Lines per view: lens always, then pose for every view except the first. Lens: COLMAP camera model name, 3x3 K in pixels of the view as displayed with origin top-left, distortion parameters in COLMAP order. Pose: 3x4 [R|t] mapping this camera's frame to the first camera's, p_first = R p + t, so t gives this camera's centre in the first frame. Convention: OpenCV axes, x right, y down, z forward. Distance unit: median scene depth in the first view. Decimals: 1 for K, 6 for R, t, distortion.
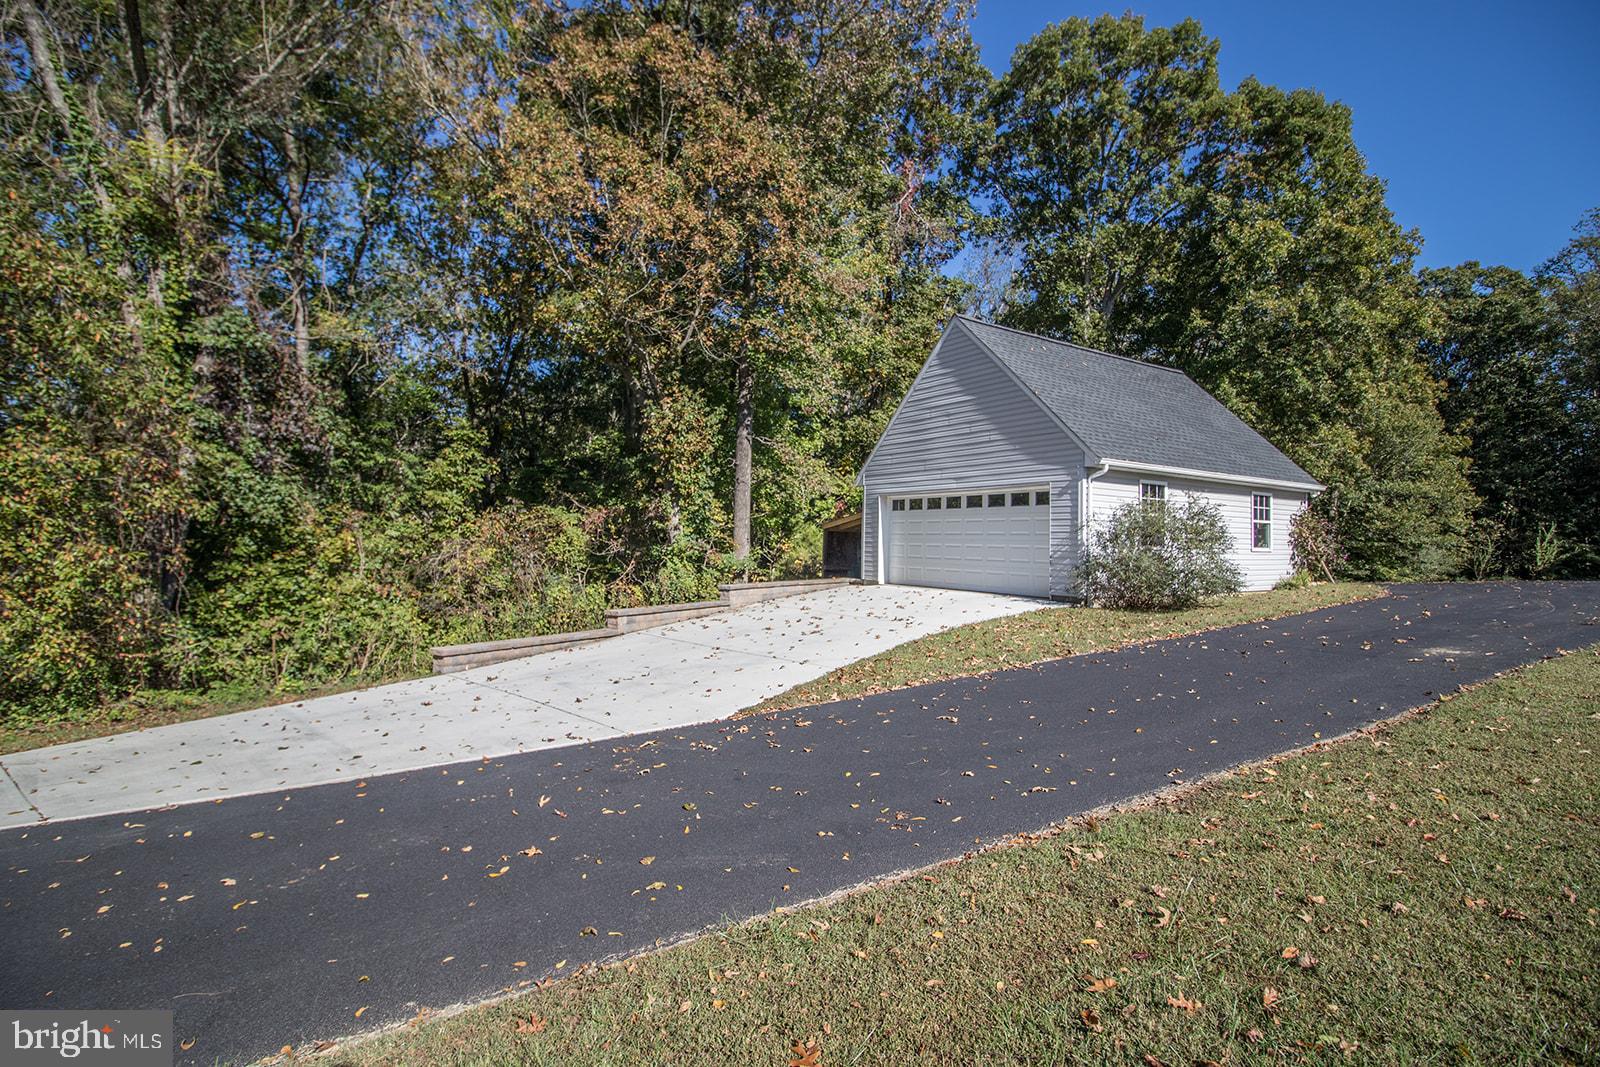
lens RADIAL K [[731.9, 0, 798.3], [0, 731.9, 522.3], [0, 0, 1]] dist [-0.016453, -0.003642]
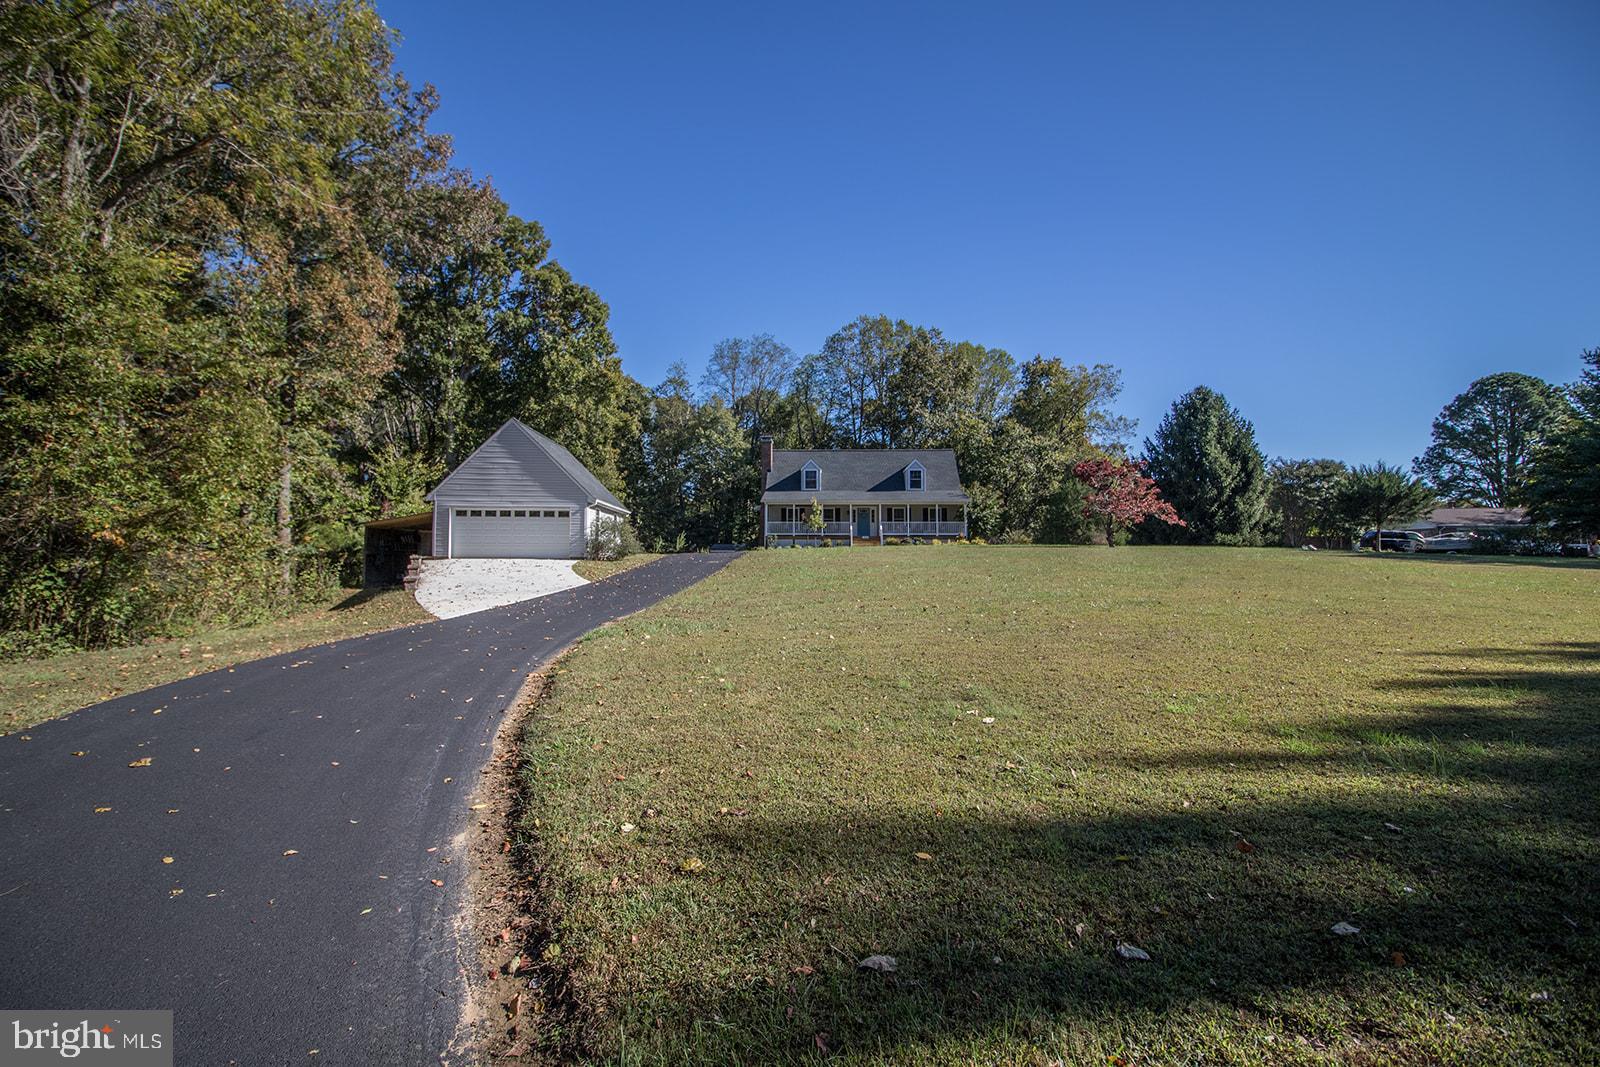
lens RADIAL K [[731.9, 0, 803.1], [0, 731.9, 528.2], [0, 0, 1]] dist [-0.016453, -0.003642]
pose [[0.479071, 0.018035, 0.877591, -0.761988], [-0.019253, 0.999764, -0.010036, 0.010865], [-0.877565, -0.012088, 0.479305, -0.425474]]
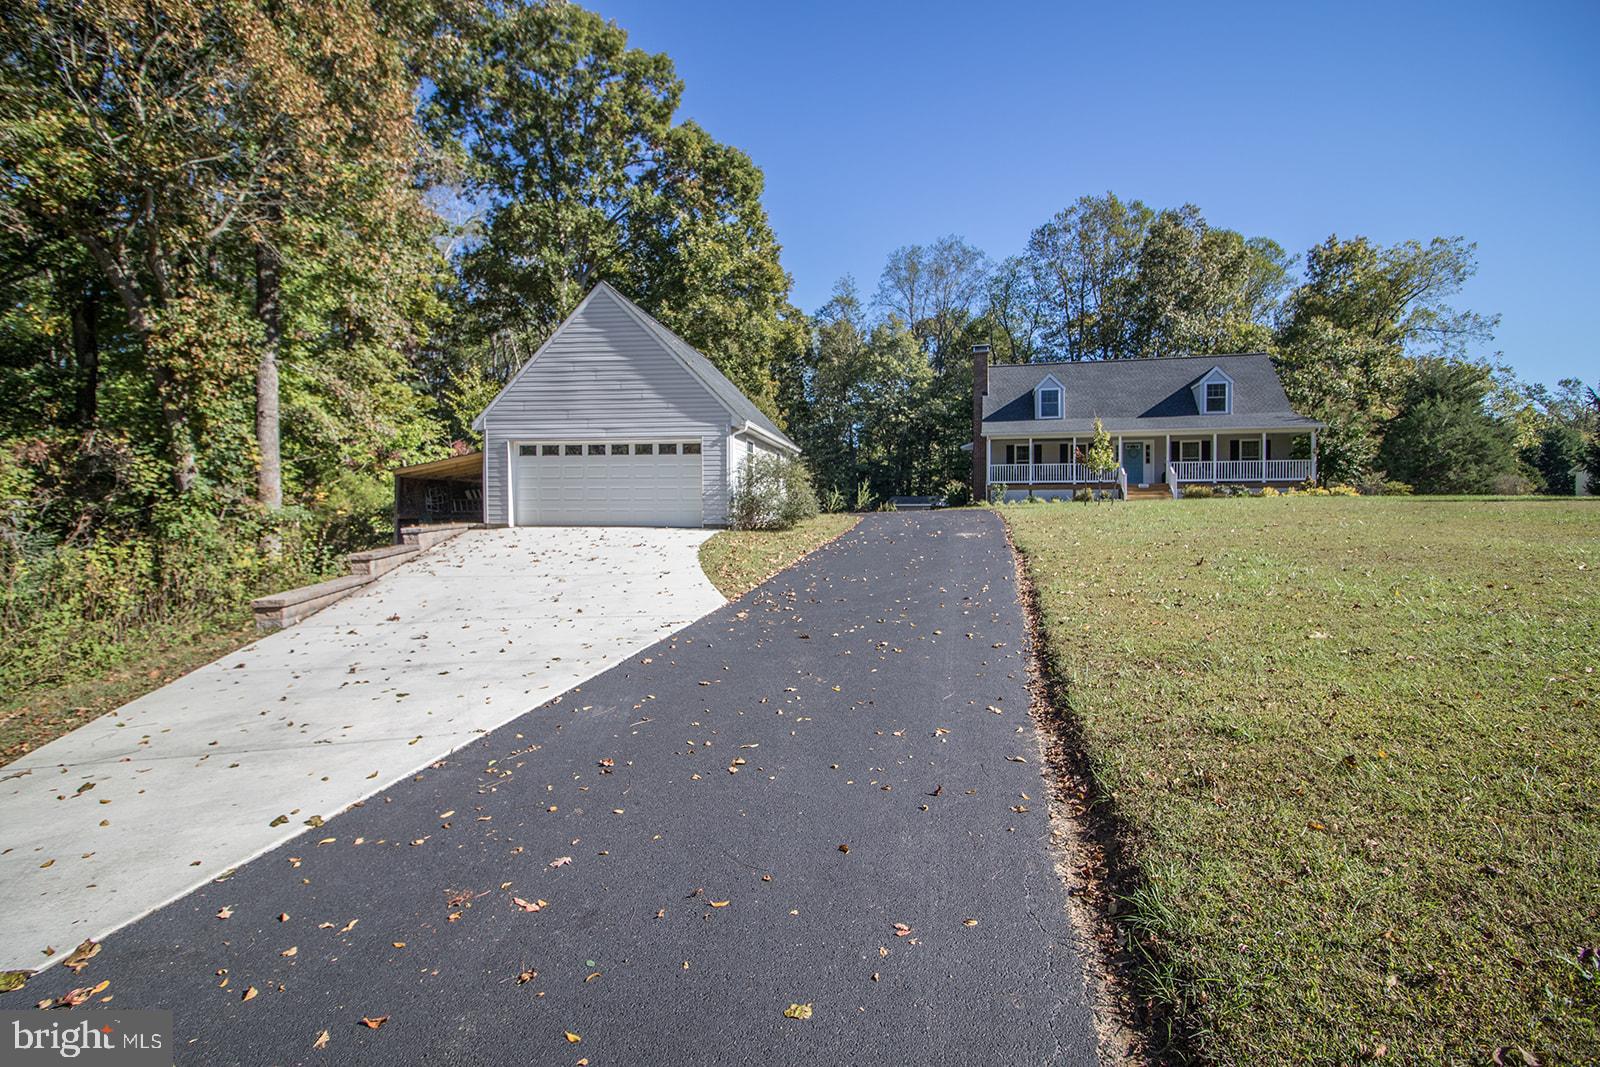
lens RADIAL K [[731.9, 0, 795.7], [0, 731.9, 524.8], [0, 0, 1]] dist [-0.016453, -0.003642]
pose [[0.660120, -0.034887, 0.750350, -0.300194], [-0.008544, 0.998508, 0.053942, 0.017233], [-0.751112, -0.042019, 0.658836, 0.015518]]
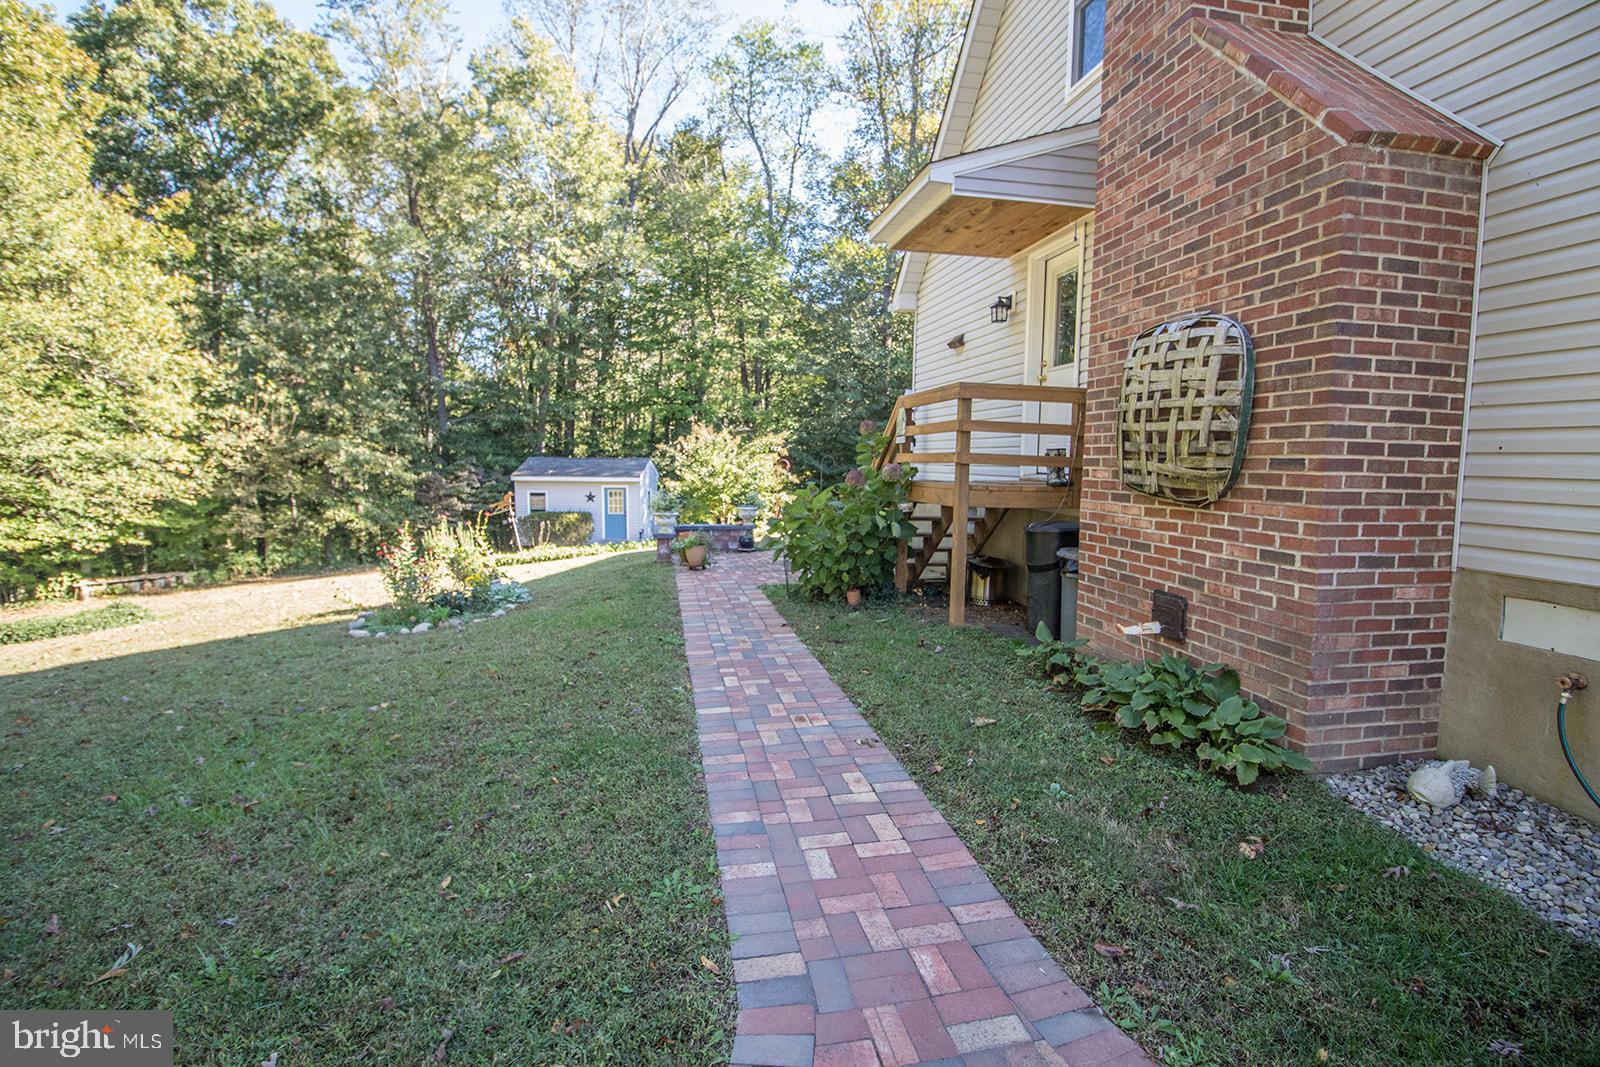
lens RADIAL K [[731.9, 0, 796.5], [0, 731.9, 518.9], [0, 0, 1]] dist [-0.016453, -0.003642]
pose [[0.279883, -0.095438, 0.955279, 1.027307], [-0.039801, 0.993038, 0.110871, 0.002410], [-0.959209, -0.069052, 0.274136, 0.834243]]
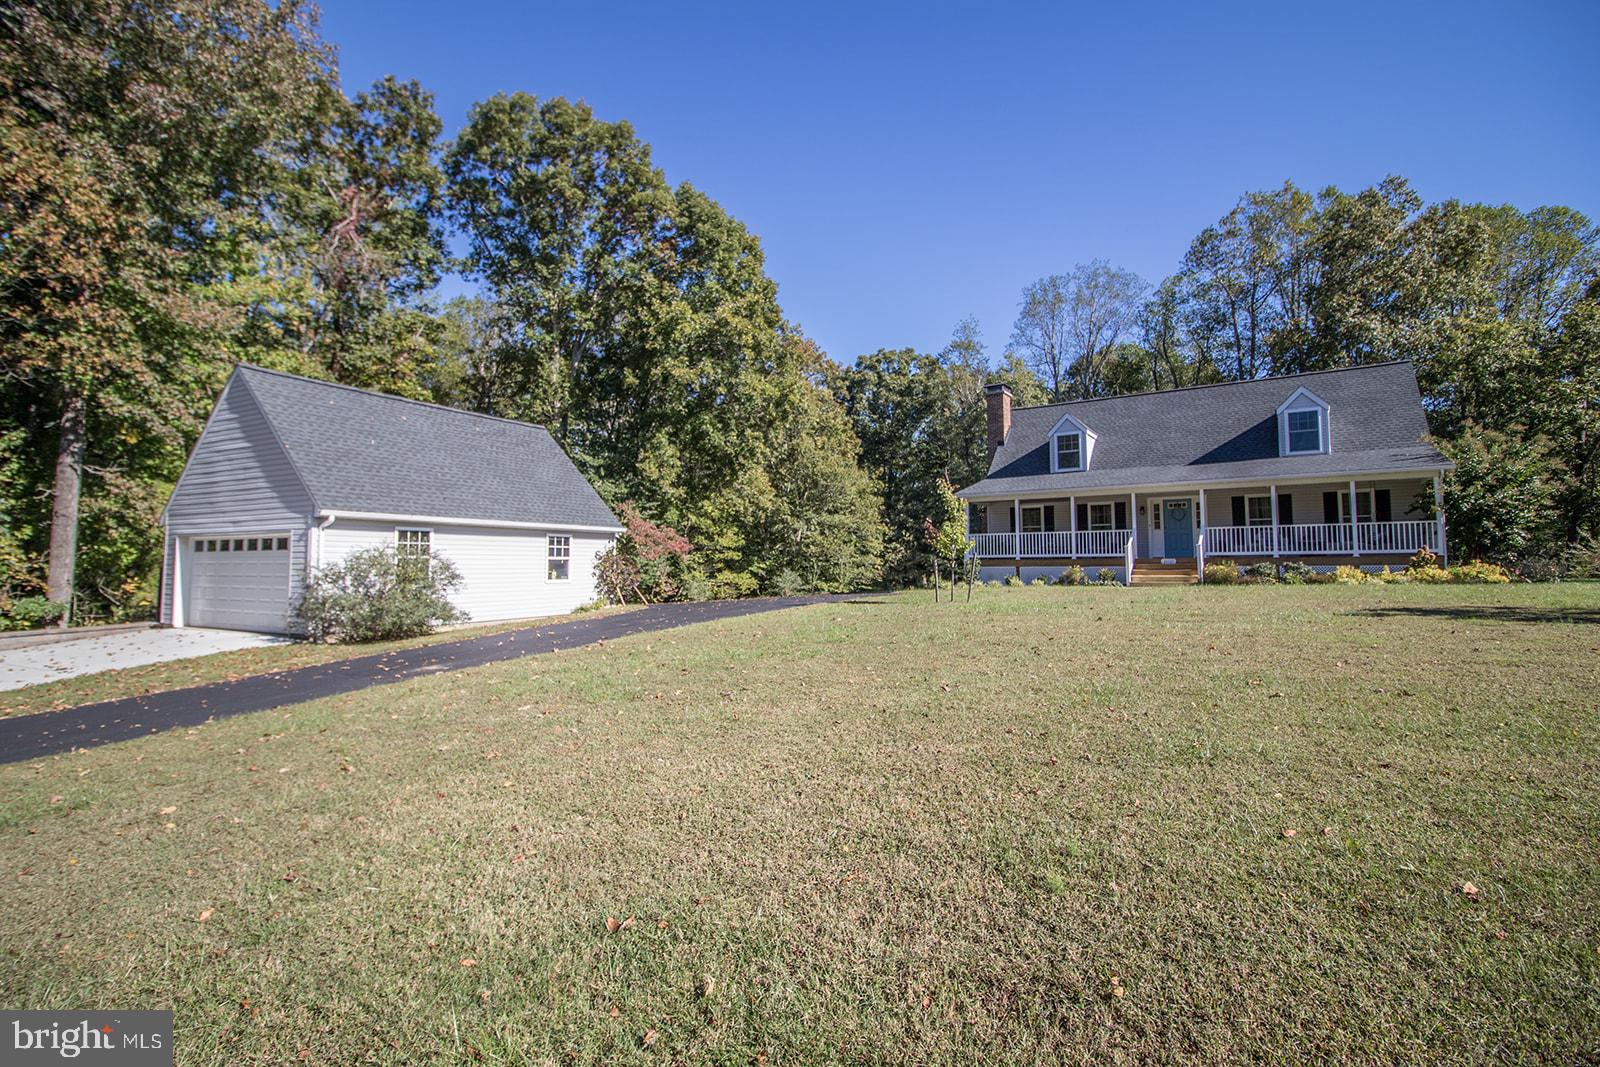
lens RADIAL K [[731.9, 0, 807.6], [0, 731.9, 517.8], [0, 0, 1]] dist [-0.016453, -0.003642]
pose [[0.873500, 0.009912, 0.486723, 0.287809], [0.006117, 0.999490, -0.031333, -0.019788], [-0.486785, 0.030346, 0.872994, -0.192656]]
